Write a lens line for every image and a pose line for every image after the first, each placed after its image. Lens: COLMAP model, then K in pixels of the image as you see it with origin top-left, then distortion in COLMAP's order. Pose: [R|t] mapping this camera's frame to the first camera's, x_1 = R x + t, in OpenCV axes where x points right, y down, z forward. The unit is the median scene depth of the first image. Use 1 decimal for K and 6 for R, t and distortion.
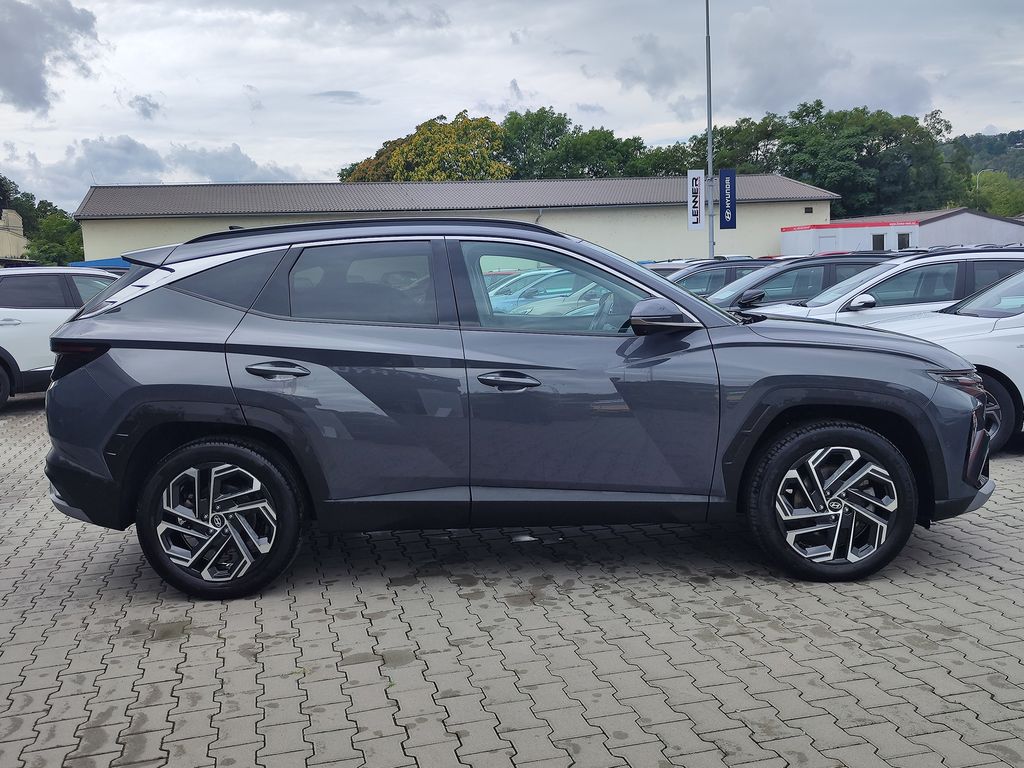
lens RADIAL K [[1021.4, 0, 509.1], [0, 1021.4, 370.5], [0, 0, 1]] dist [0.132067, -0.331441]
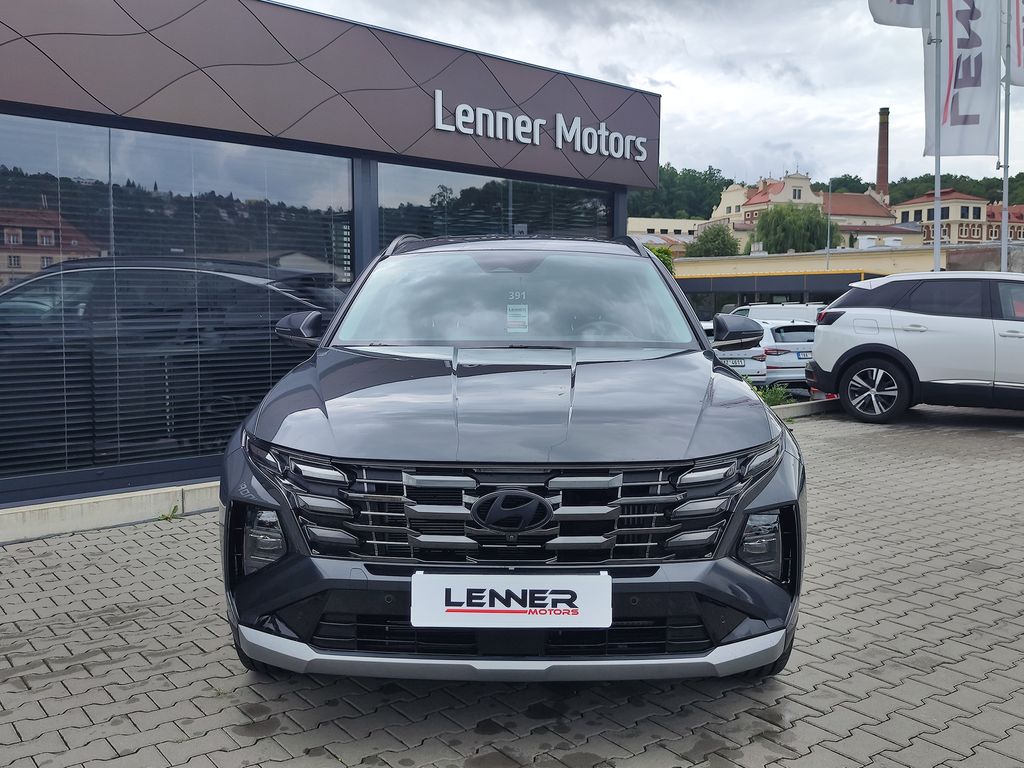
lens RADIAL K [[998.7, 0, 512.5], [0, 998.7, 352.5], [0, 0, 1]] dist [0.008682, -0.000523]
pose [[0.354589, 0.088767, -0.930799, 0.594904], [-0.109851, 0.992544, 0.052808, -0.077510], [0.928547, 0.083524, 0.361696, 0.744478]]
